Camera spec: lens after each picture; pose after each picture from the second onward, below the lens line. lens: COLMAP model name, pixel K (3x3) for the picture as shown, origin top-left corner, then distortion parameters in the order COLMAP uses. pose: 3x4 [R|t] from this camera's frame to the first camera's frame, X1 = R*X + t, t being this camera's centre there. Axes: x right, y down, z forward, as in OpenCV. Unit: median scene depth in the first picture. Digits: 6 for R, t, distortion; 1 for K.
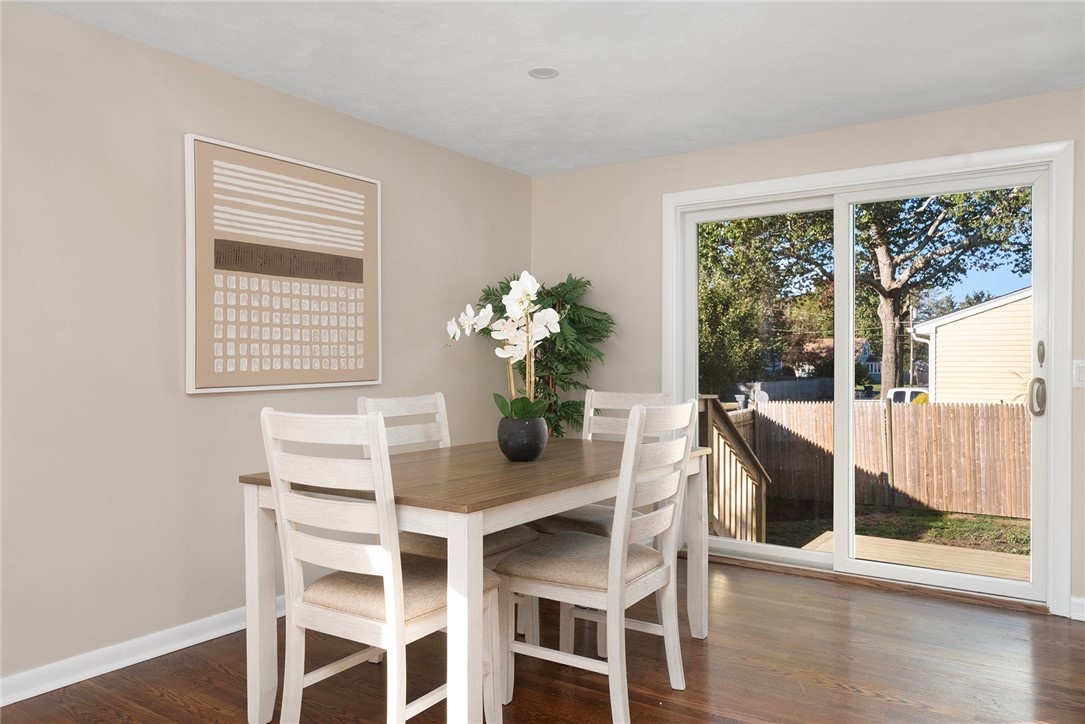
lens RADIAL K [[781.7, 0, 541.4], [0, 781.7, 363.2], [0, 0, 1]] dist [0.002218, 0.000165]
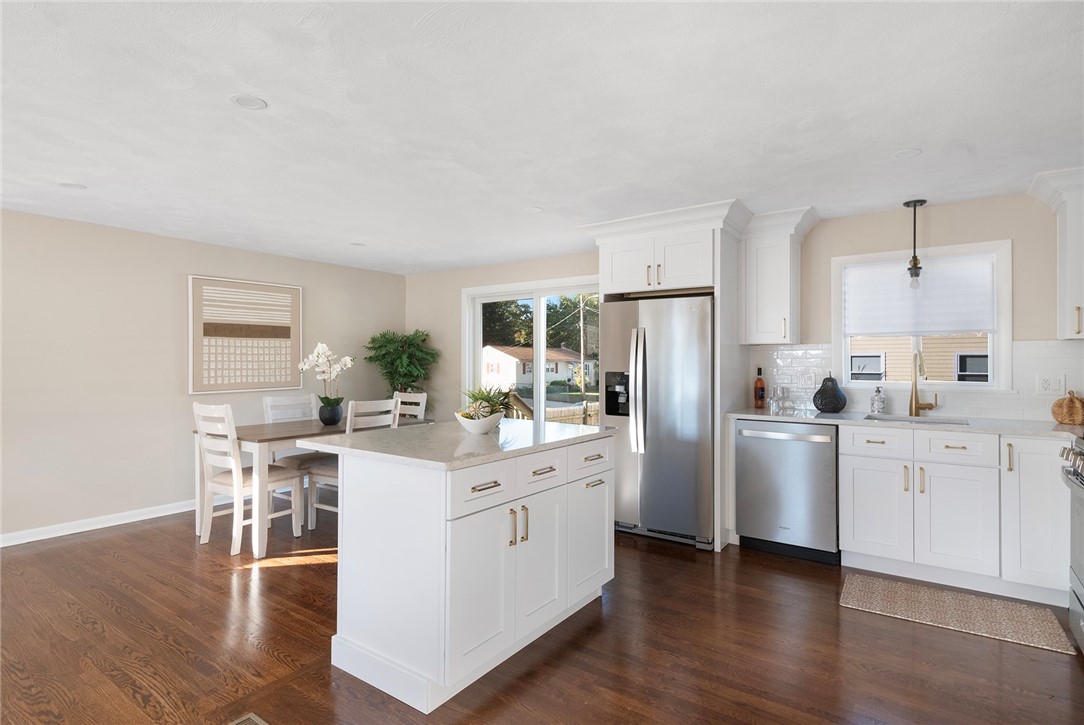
lens RADIAL K [[553.5, 0, 543.6], [0, 553.5, 359.2], [0, 0, 1]] dist [0.001896, 0.000169]
pose [[0.999986, 0.001619, -0.005122, 0.490822], [-0.001657, 0.999971, -0.007414, -0.044608], [0.005110, 0.007422, 0.999959, -0.484258]]
